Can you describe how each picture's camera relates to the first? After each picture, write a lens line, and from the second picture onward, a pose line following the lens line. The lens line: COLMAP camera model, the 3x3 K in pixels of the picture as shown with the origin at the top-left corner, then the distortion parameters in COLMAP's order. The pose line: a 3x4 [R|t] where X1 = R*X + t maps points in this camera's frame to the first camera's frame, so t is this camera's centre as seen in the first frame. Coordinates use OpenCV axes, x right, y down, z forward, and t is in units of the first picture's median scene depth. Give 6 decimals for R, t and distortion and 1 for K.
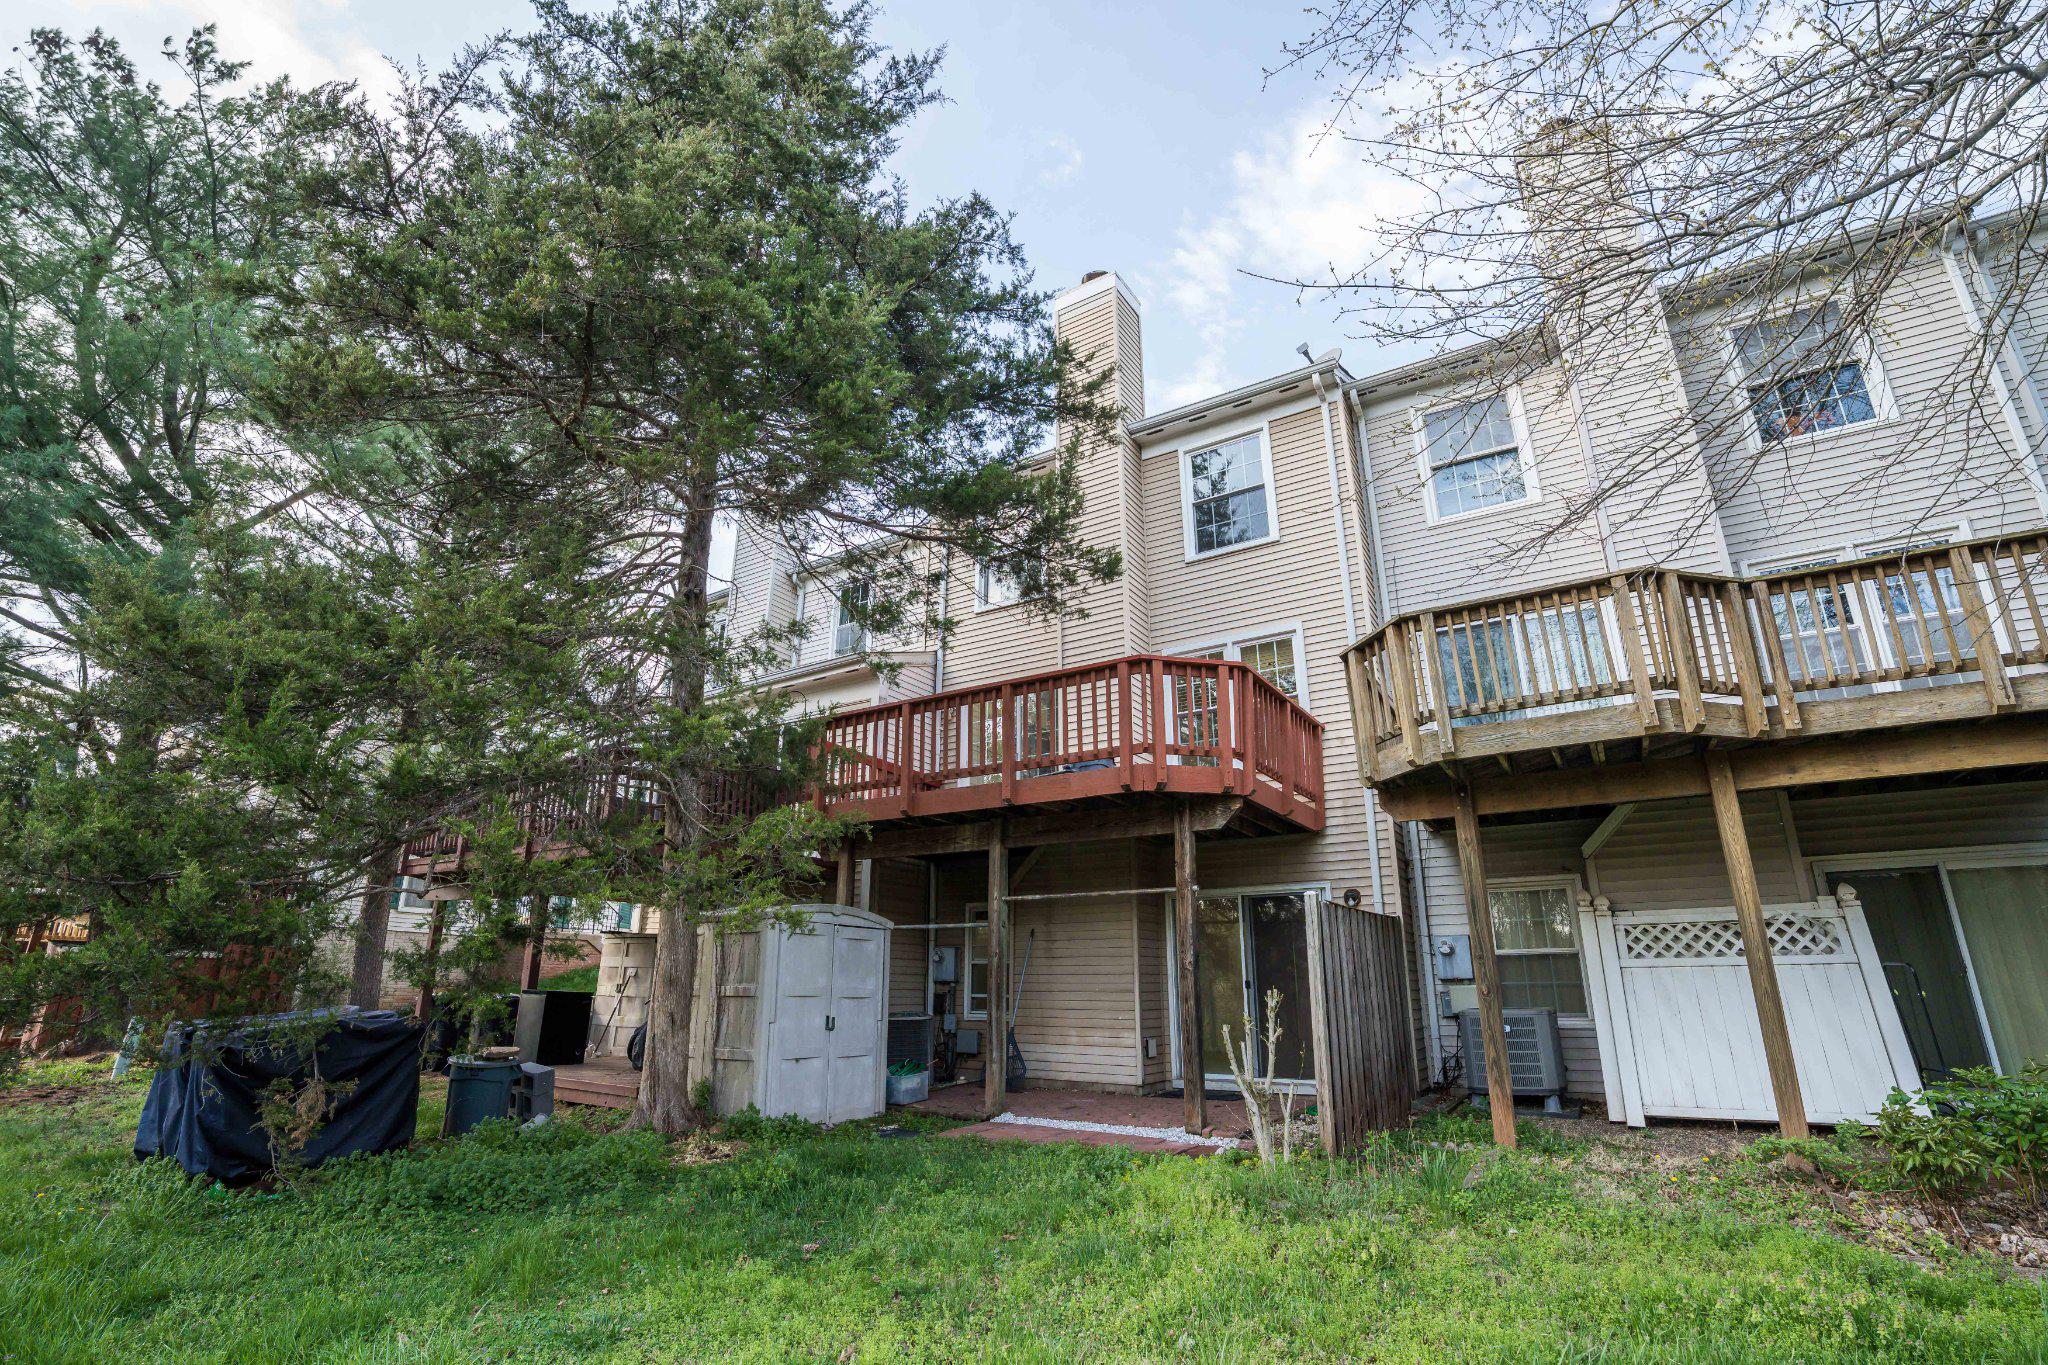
lens RADIAL K [[985.5, 0, 1015.8], [0, 985.5, 681.9], [0, 0, 1]] dist [-0.082588, 0.033200]
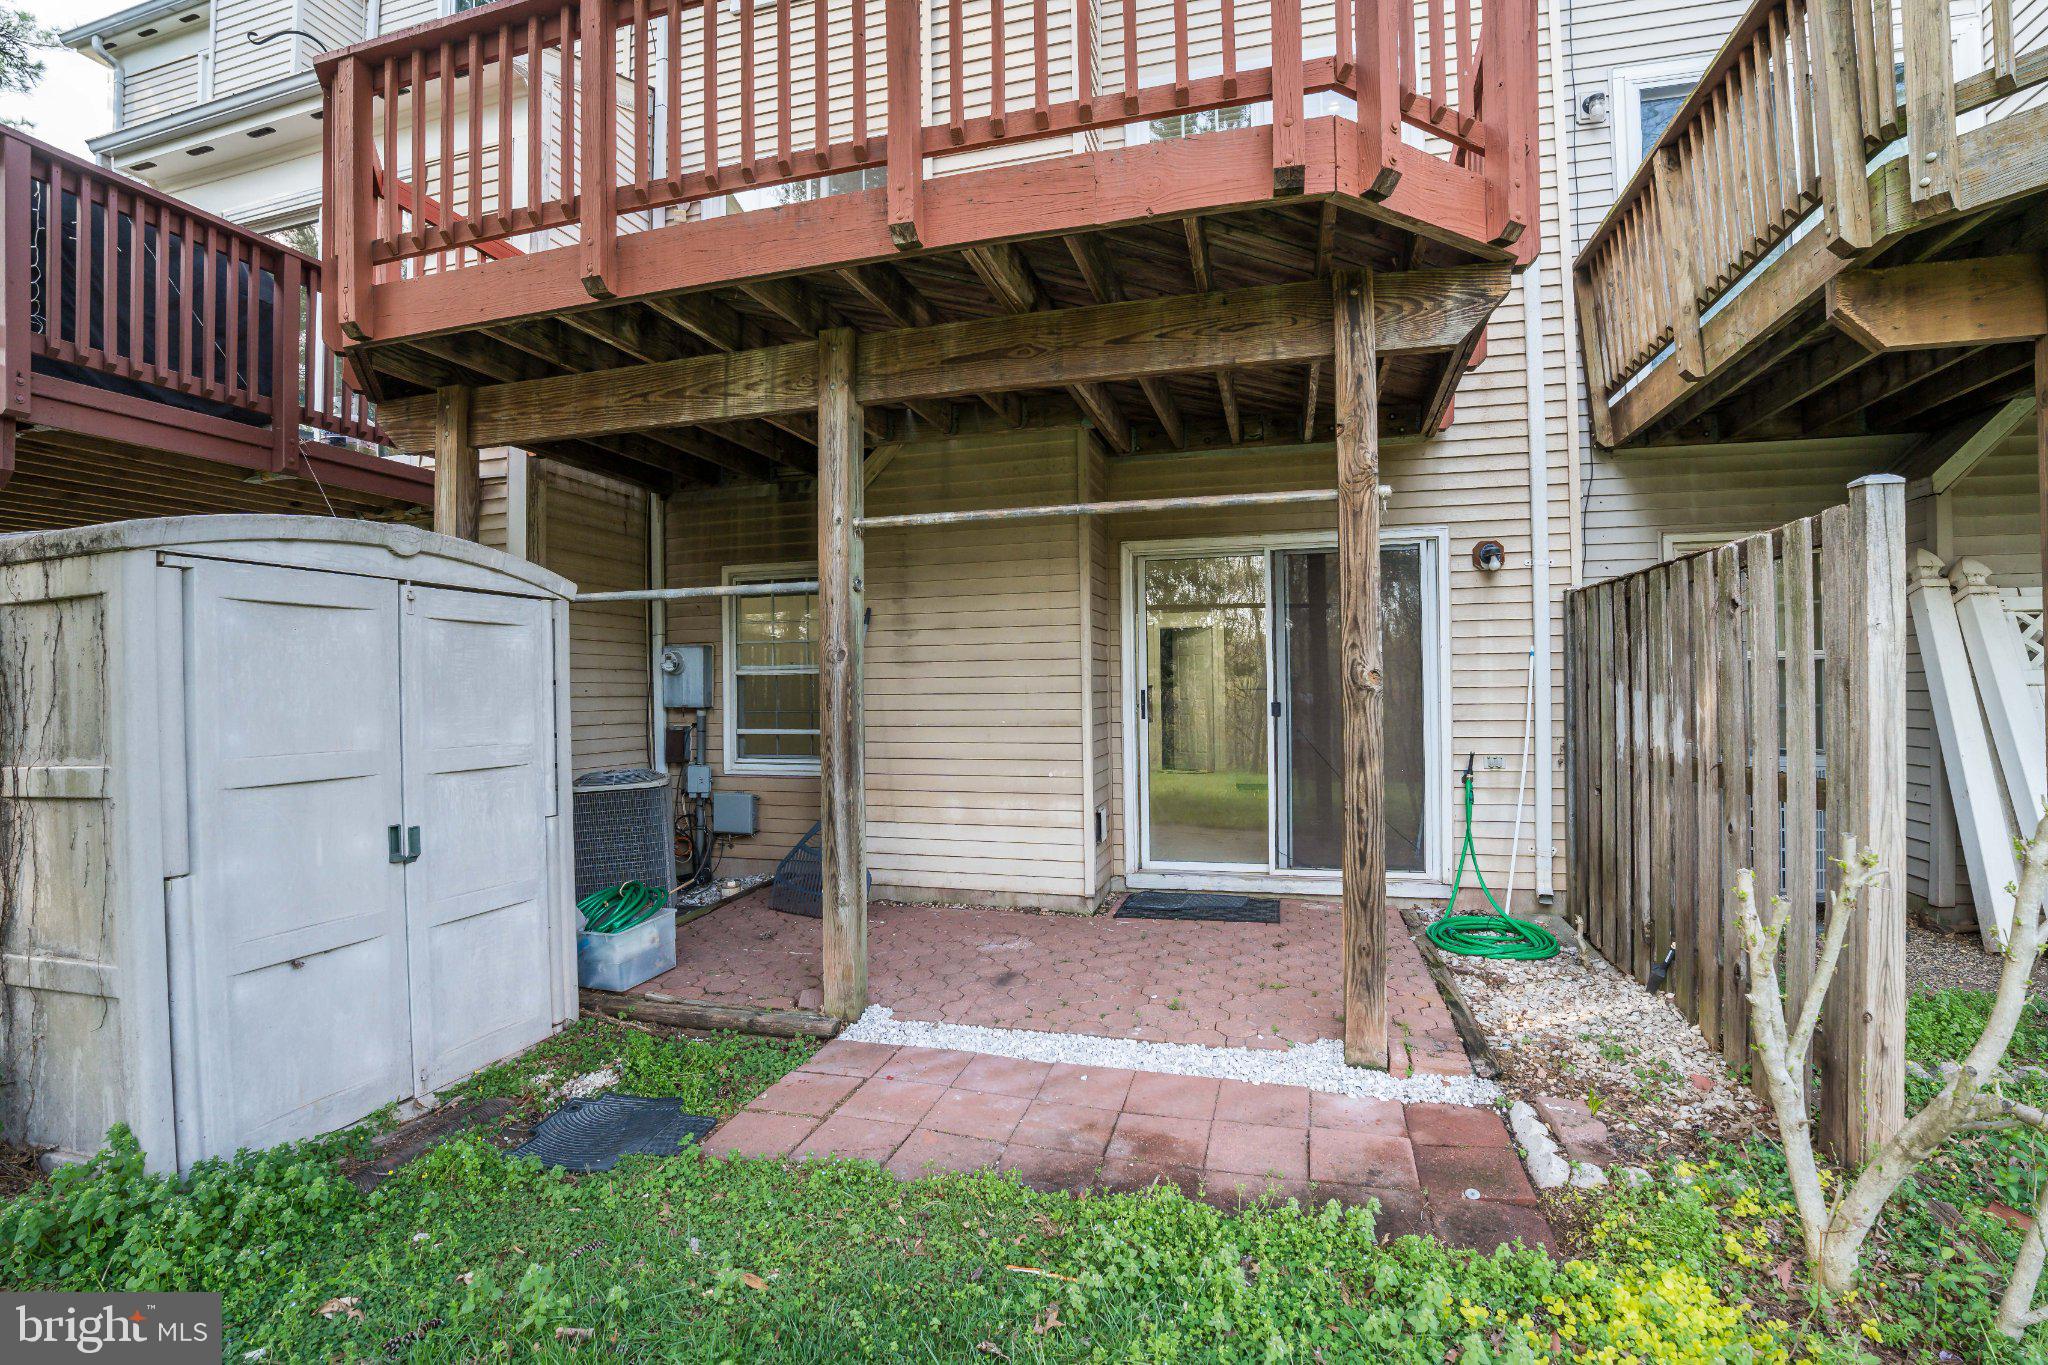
lens RADIAL K [[985.5, 0, 1015.8], [0, 985.5, 681.9], [0, 0, 1]] dist [-0.082588, 0.033200]
pose [[0.957695, -0.014309, 0.287430, -0.064703], [-0.069672, 0.957524, 0.279810, 0.156106], [-0.279225, -0.287998, 0.916019, 0.556163]]
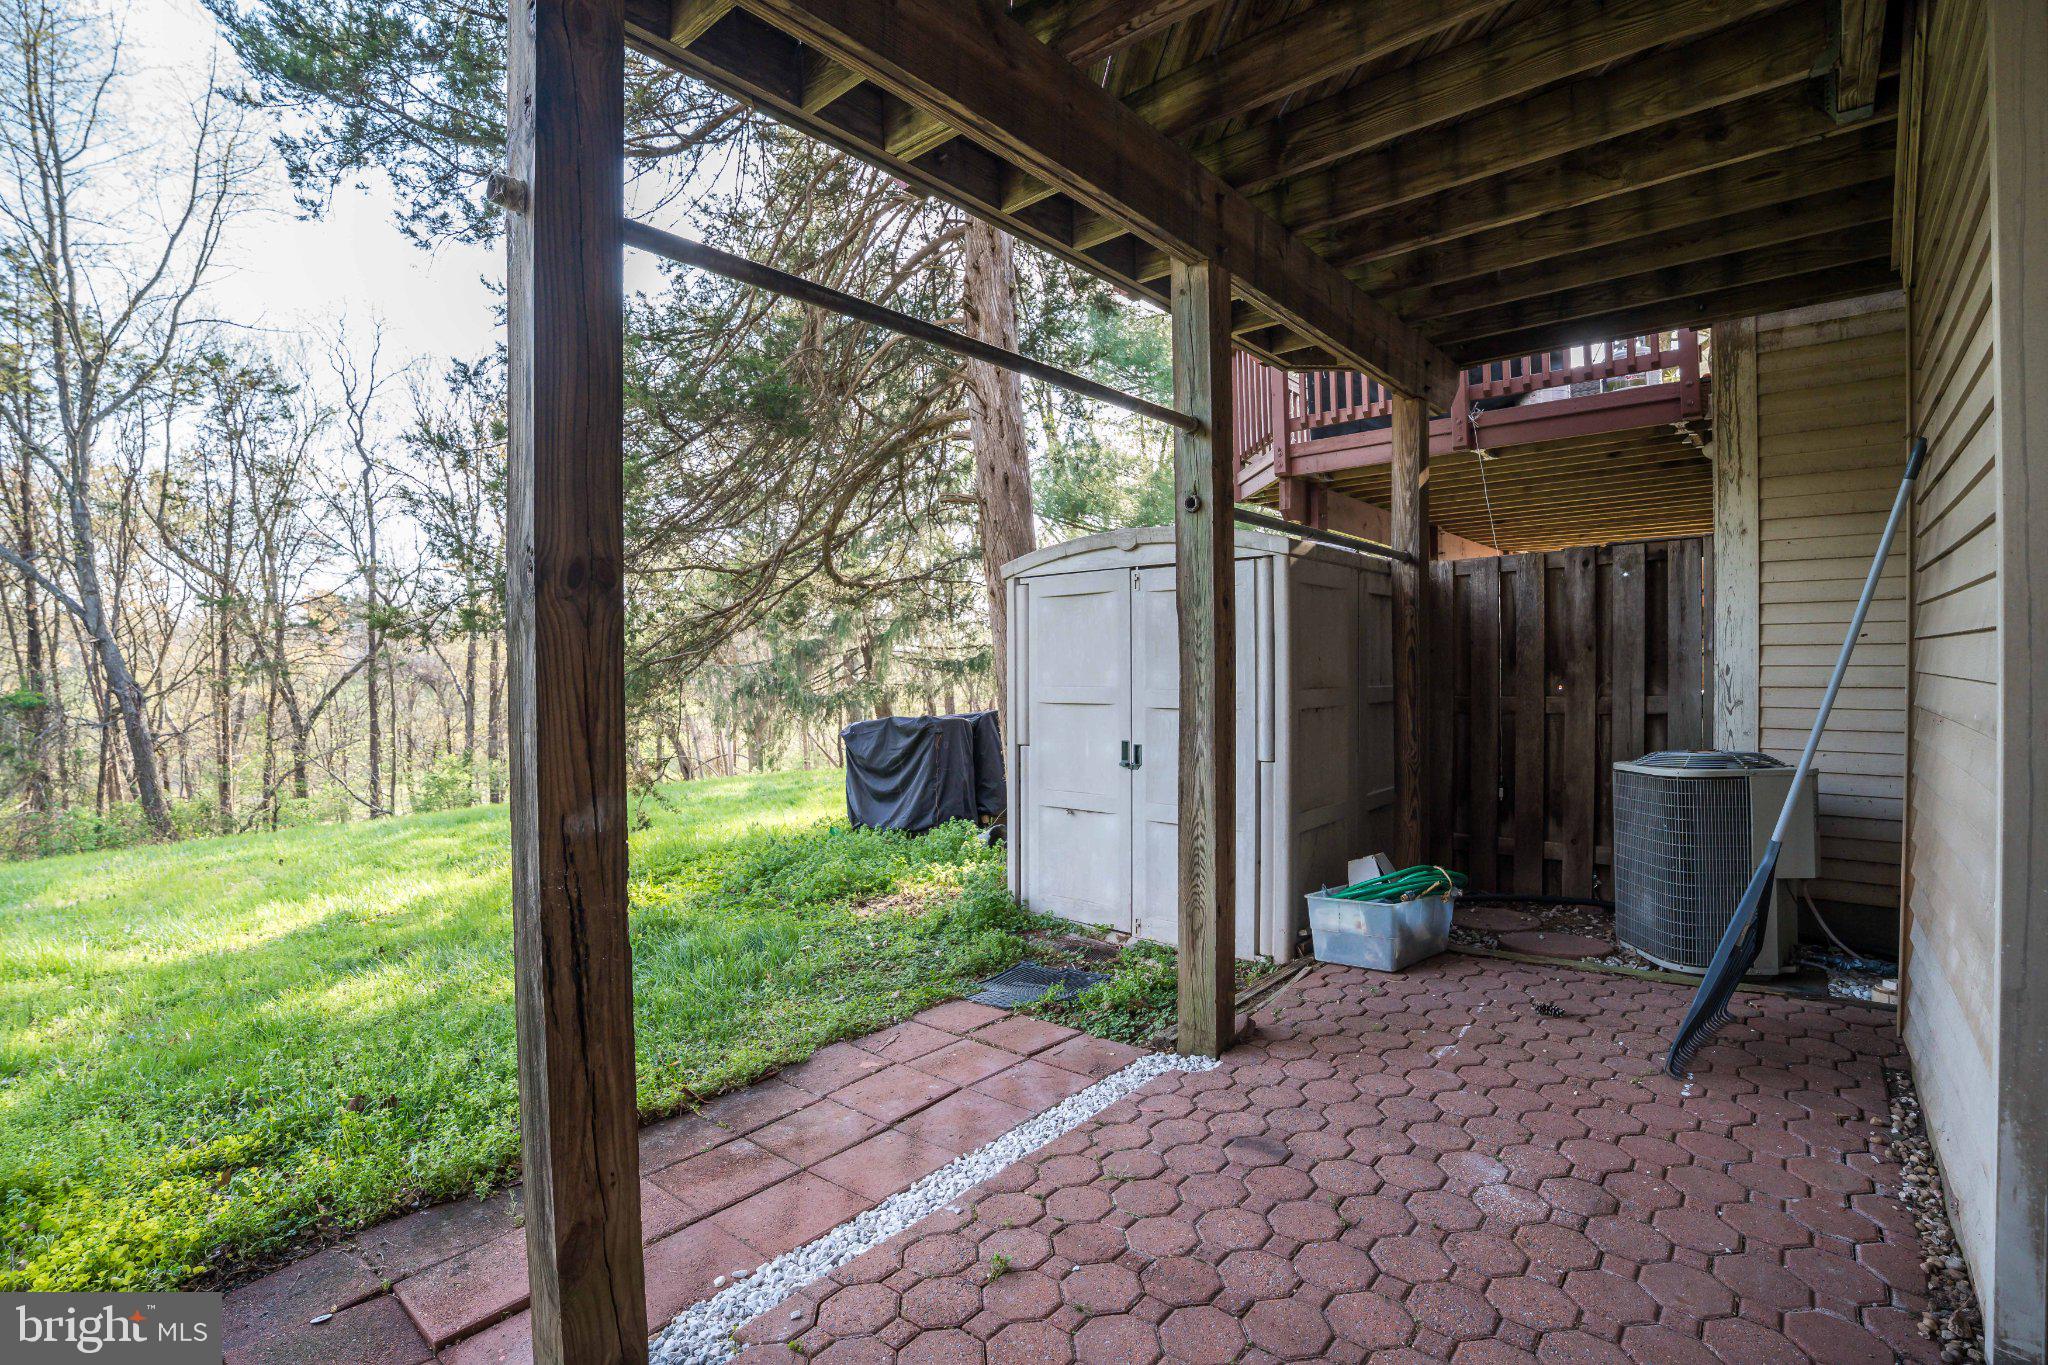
lens RADIAL K [[985.5, 0, 1015.8], [0, 985.5, 681.9], [0, 0, 1]] dist [-0.082588, 0.033200]
pose [[-0.186386, 0.011794, -0.982406, 0.299767], [0.312211, 0.948807, -0.047843, 0.286155], [0.931550, -0.315635, -0.180526, 0.939394]]
